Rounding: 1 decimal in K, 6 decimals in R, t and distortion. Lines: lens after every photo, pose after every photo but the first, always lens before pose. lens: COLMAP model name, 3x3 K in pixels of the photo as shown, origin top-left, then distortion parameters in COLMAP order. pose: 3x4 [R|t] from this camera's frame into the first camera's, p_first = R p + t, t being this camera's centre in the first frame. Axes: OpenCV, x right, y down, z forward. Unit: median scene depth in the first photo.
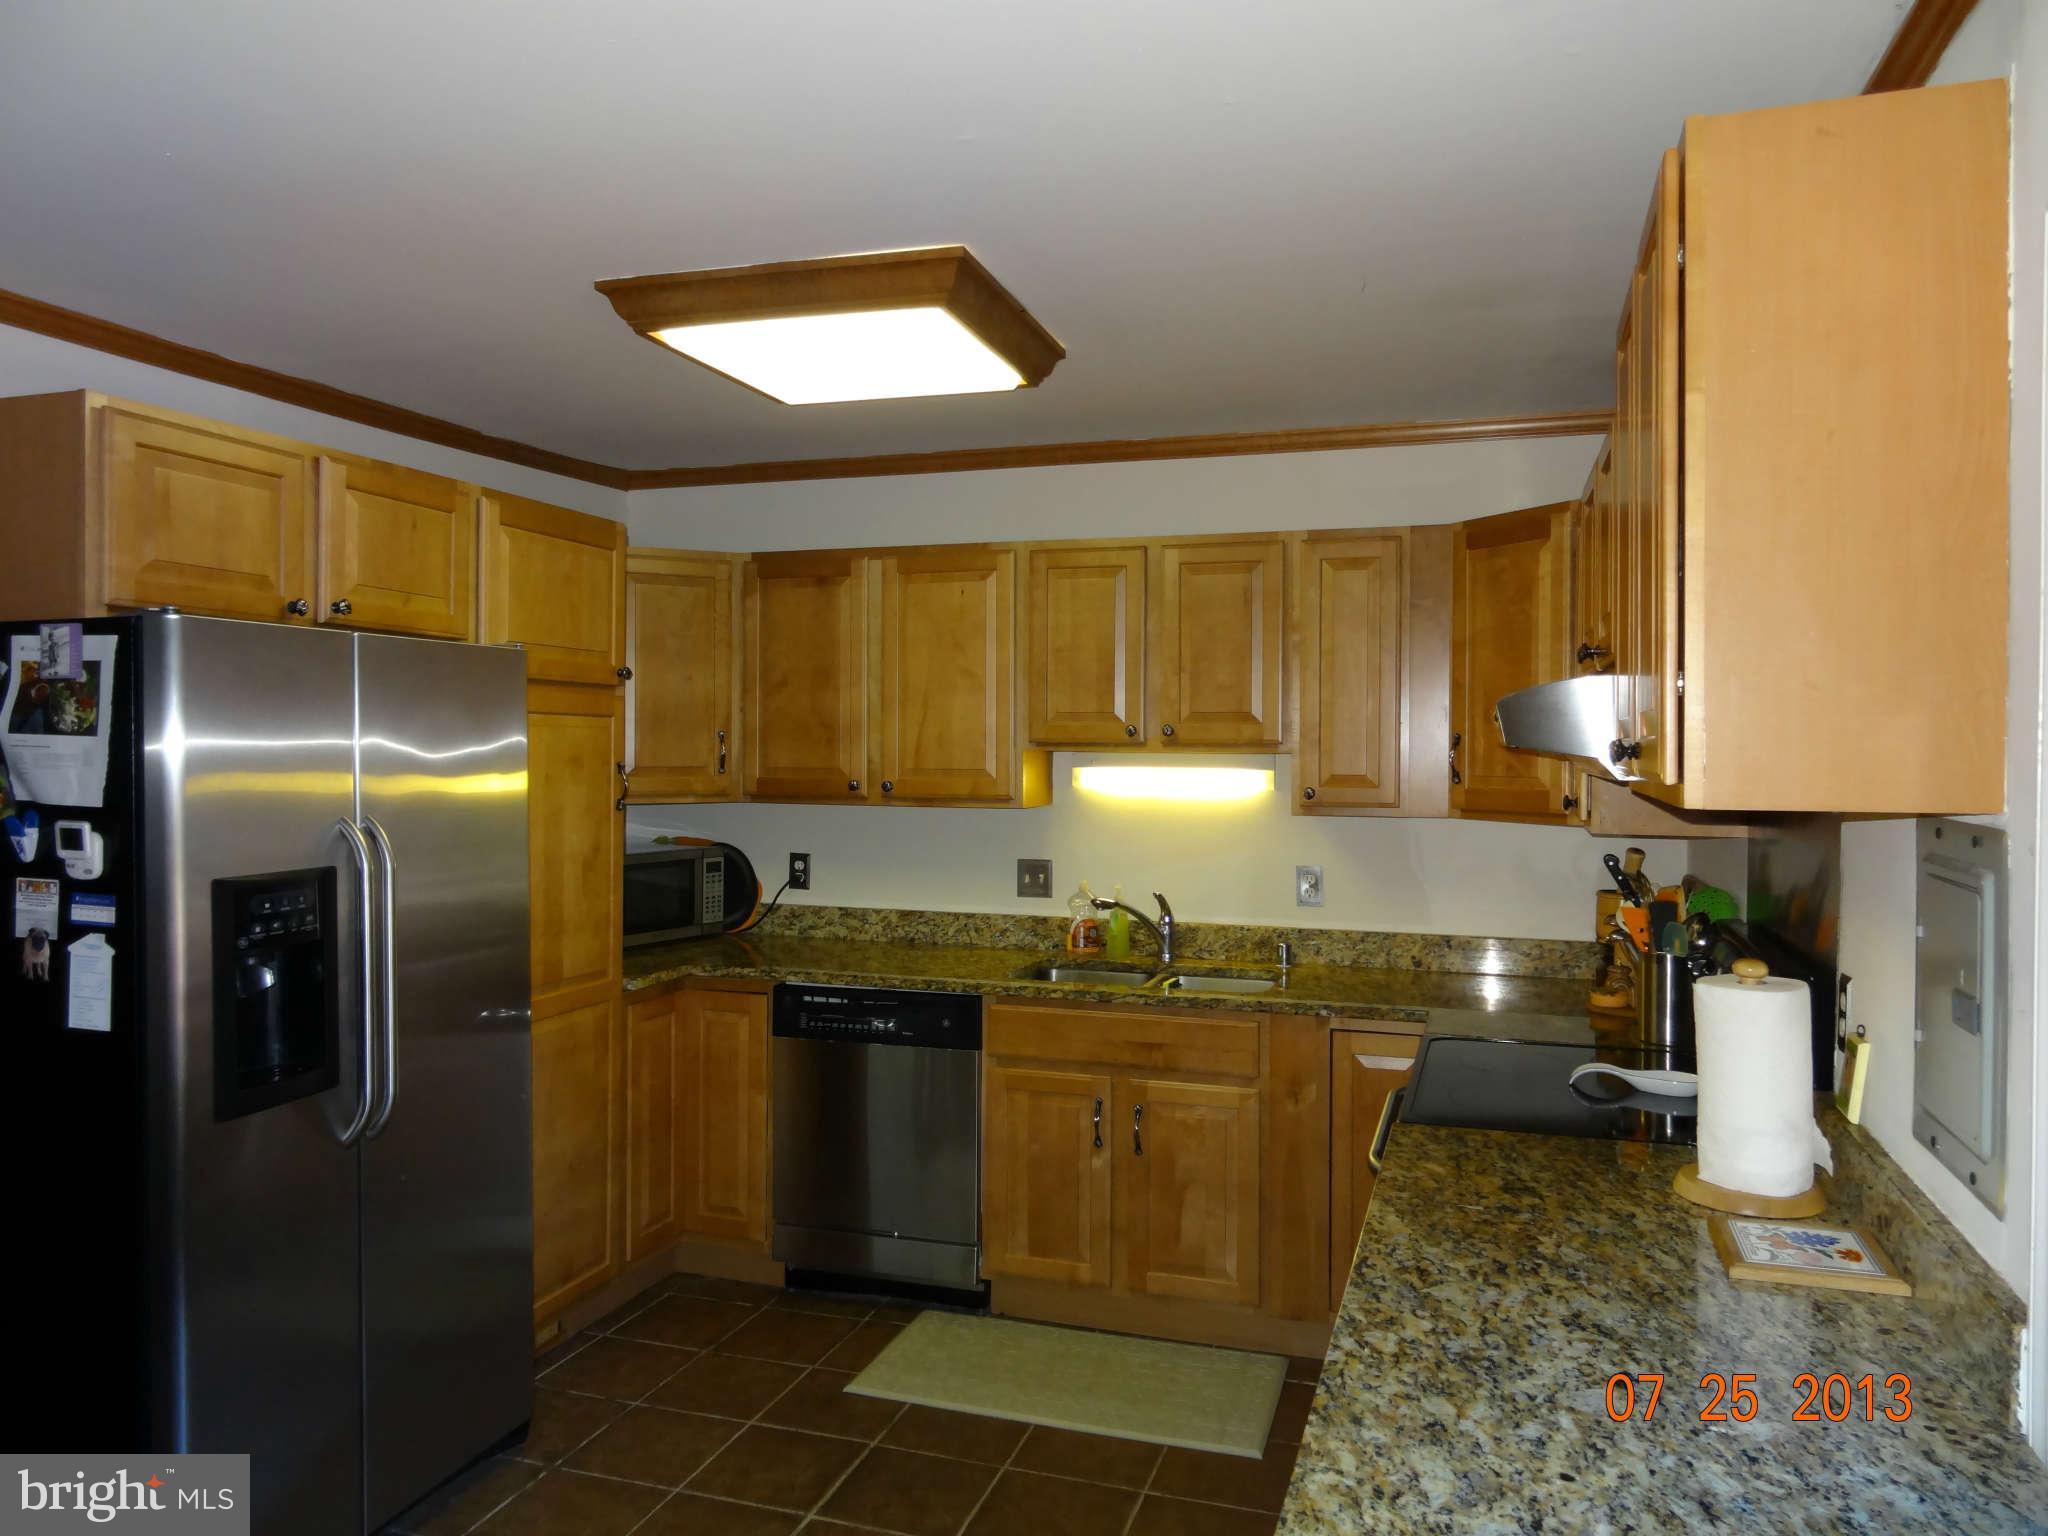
lens RADIAL K [[1404.1, 0, 1036.7], [0, 1404.1, 754.7], [0, 0, 1]] dist [-0.007806, 0.001742]
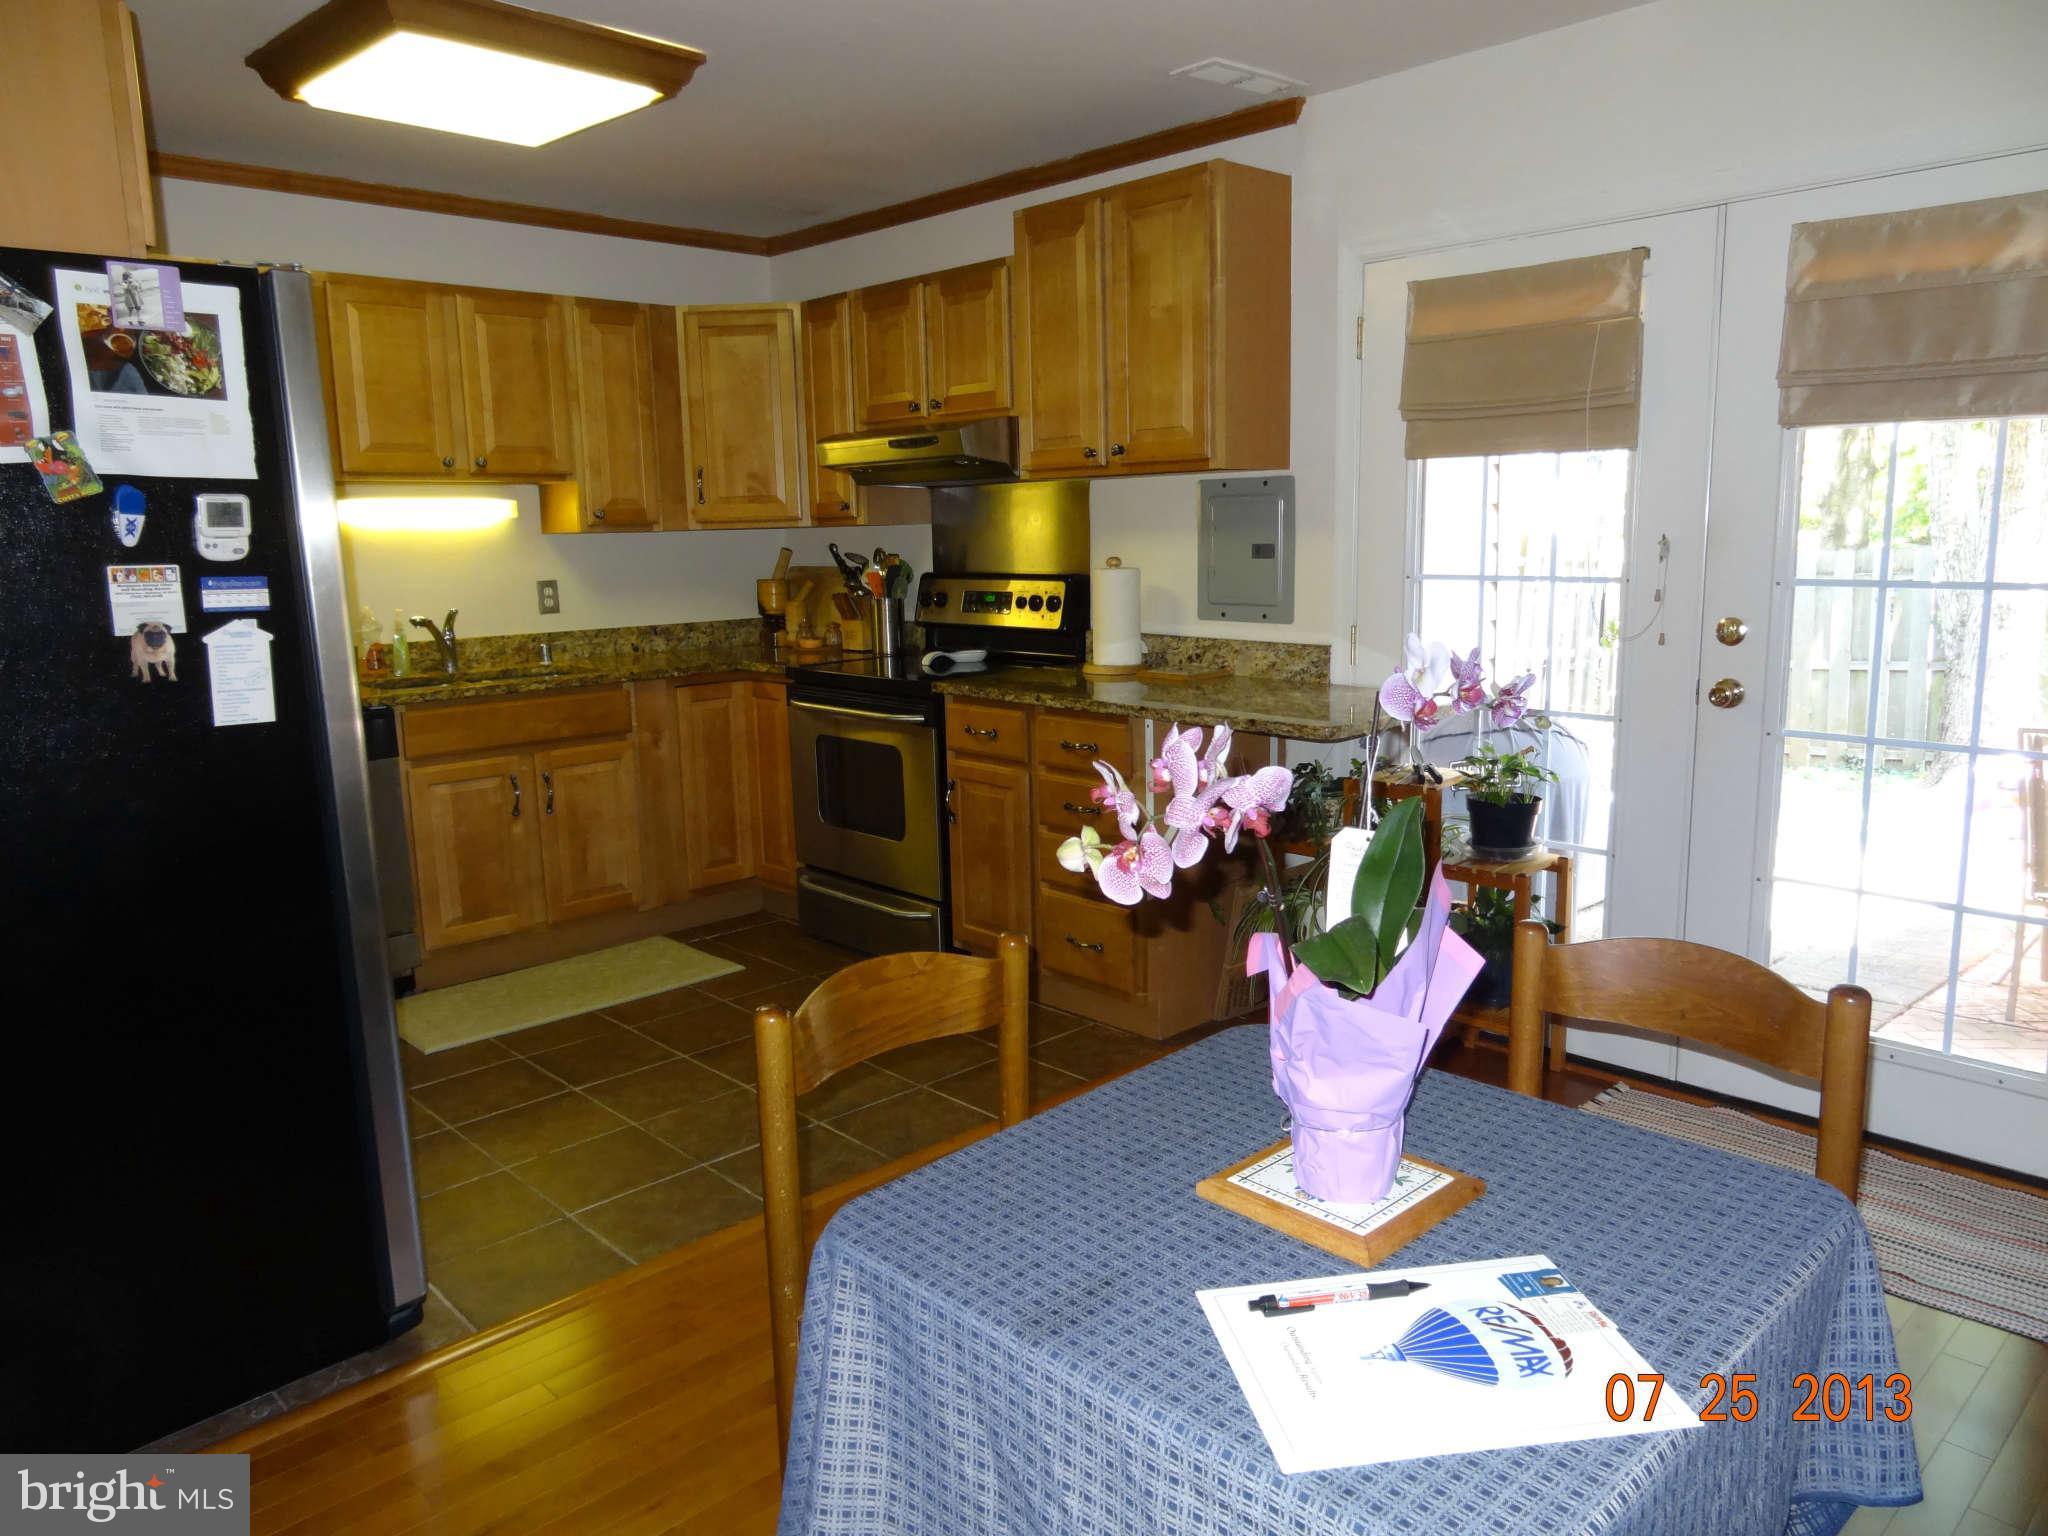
lens RADIAL K [[1404.1, 0, 1031.0], [0, 1404.1, 758.7], [0, 0, 1]] dist [-0.007806, 0.001742]
pose [[0.469267, -0.157975, 0.868811, -1.227745], [0.029727, 0.986136, 0.163252, 0.081364], [-0.882556, -0.050781, 0.467457, 0.100639]]
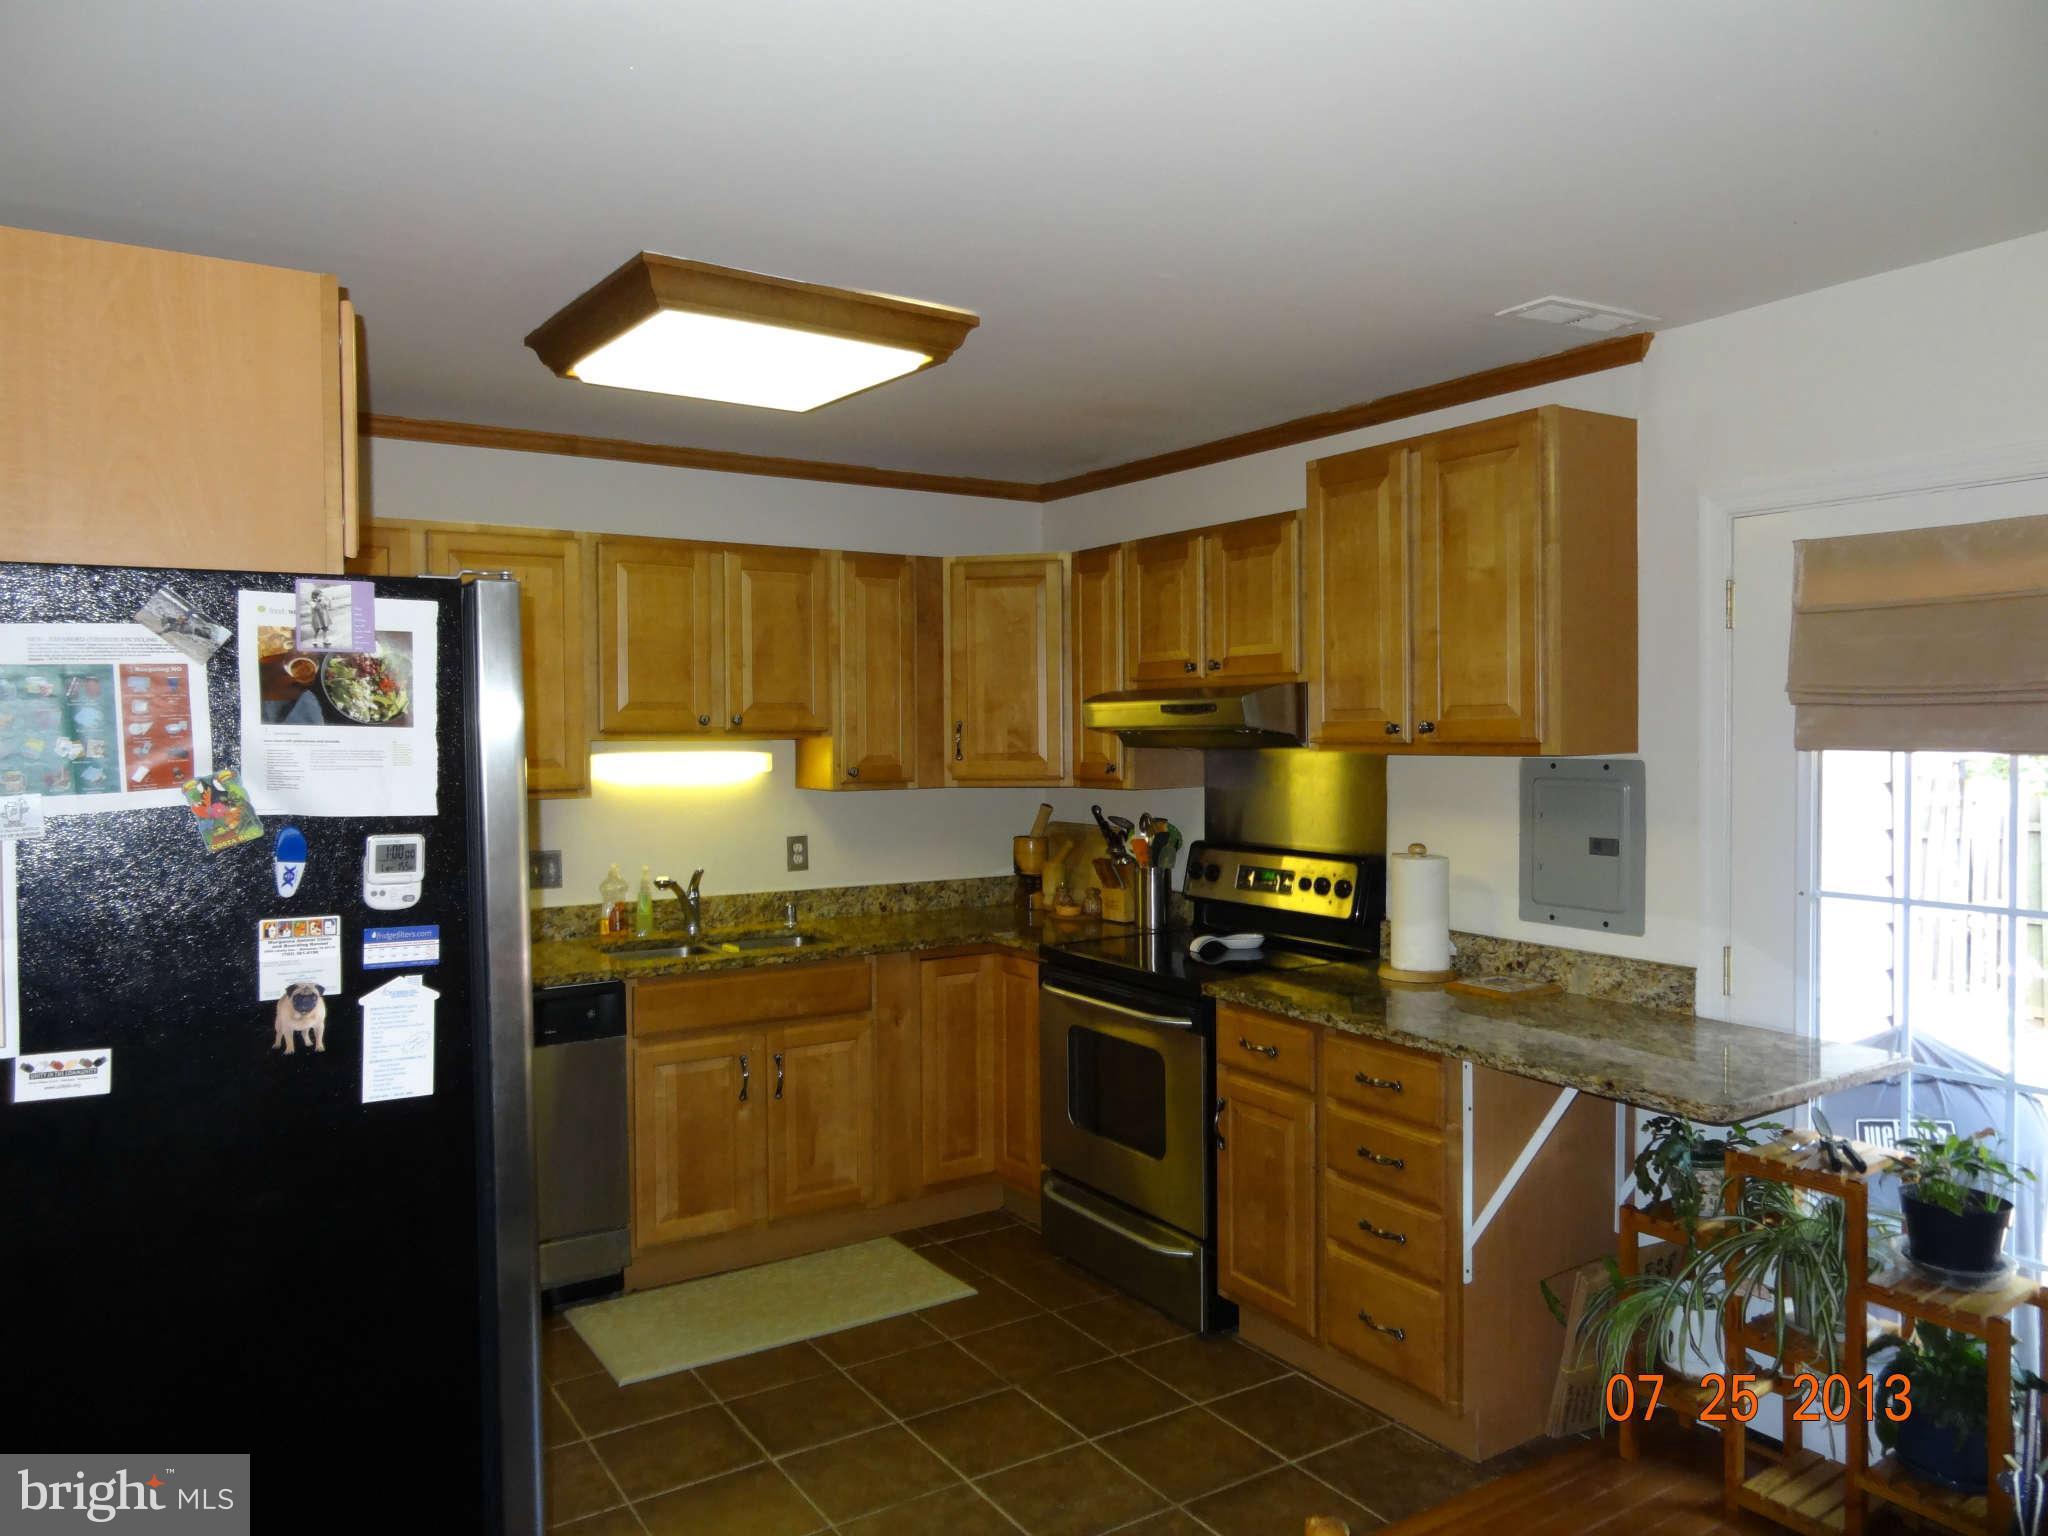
lens RADIAL K [[1404.1, 0, 1024.3], [0, 1404.1, 753.1], [0, 0, 1]] dist [-0.007806, 0.001742]
pose [[0.628227, -0.019559, 0.777785, -1.051287], [0.013808, 0.999807, 0.013989, -0.004827], [-0.777908, 0.001952, 0.628375, 0.224871]]
